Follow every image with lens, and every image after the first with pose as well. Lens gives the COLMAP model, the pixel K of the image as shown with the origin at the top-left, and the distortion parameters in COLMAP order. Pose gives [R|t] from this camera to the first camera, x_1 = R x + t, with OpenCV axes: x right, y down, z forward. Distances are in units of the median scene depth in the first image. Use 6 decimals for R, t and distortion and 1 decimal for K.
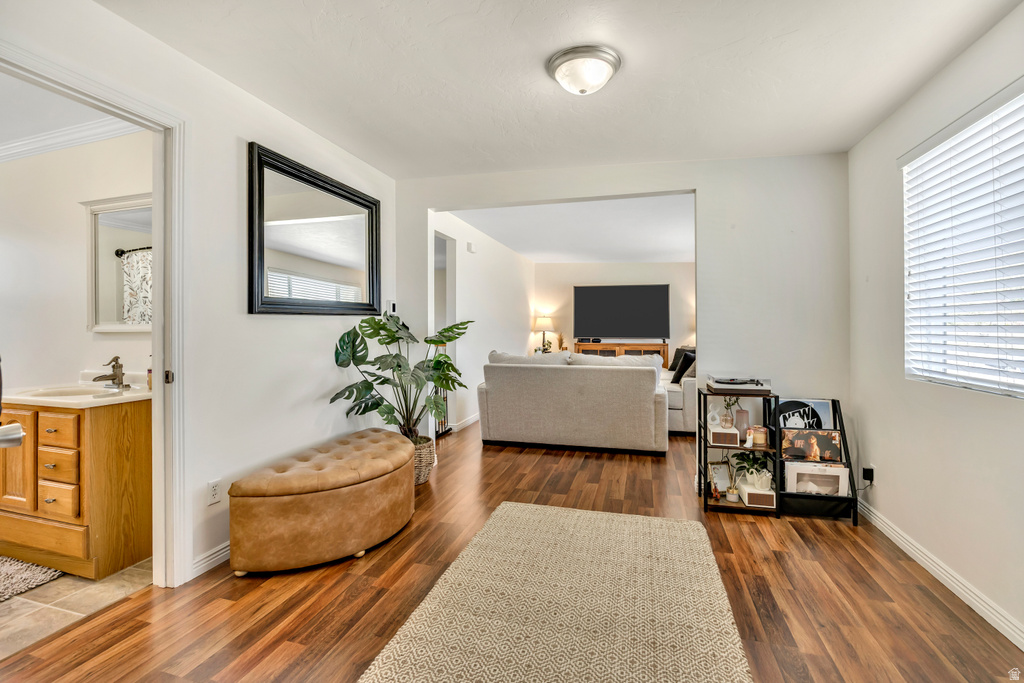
lens RADIAL K [[446.7, 0, 510.6], [0, 446.7, 337.4], [0, 0, 1]] dist [-0.017194, 0.000170]
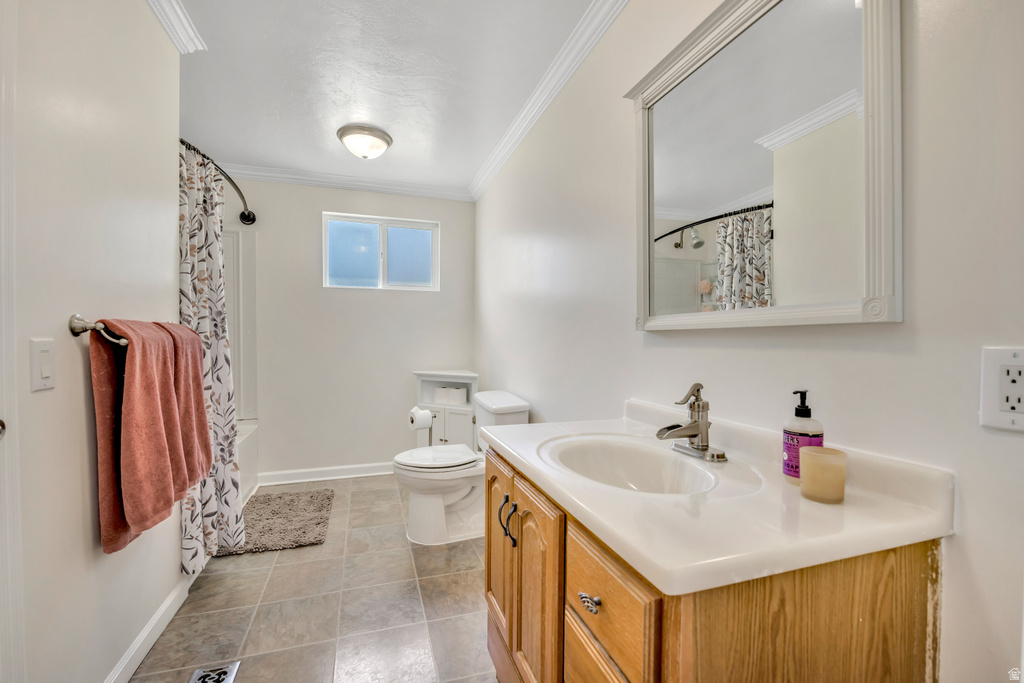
lens RADIAL K [[446.7, 0, 510.6], [0, 446.7, 337.4], [0, 0, 1]] dist [-0.017194, 0.000170]
pose [[0.565854, -0.001105, -0.824505, -0.637011], [-0.008761, 0.999935, -0.007353, 0.001927], [0.824459, 0.011384, 0.565808, 0.597753]]
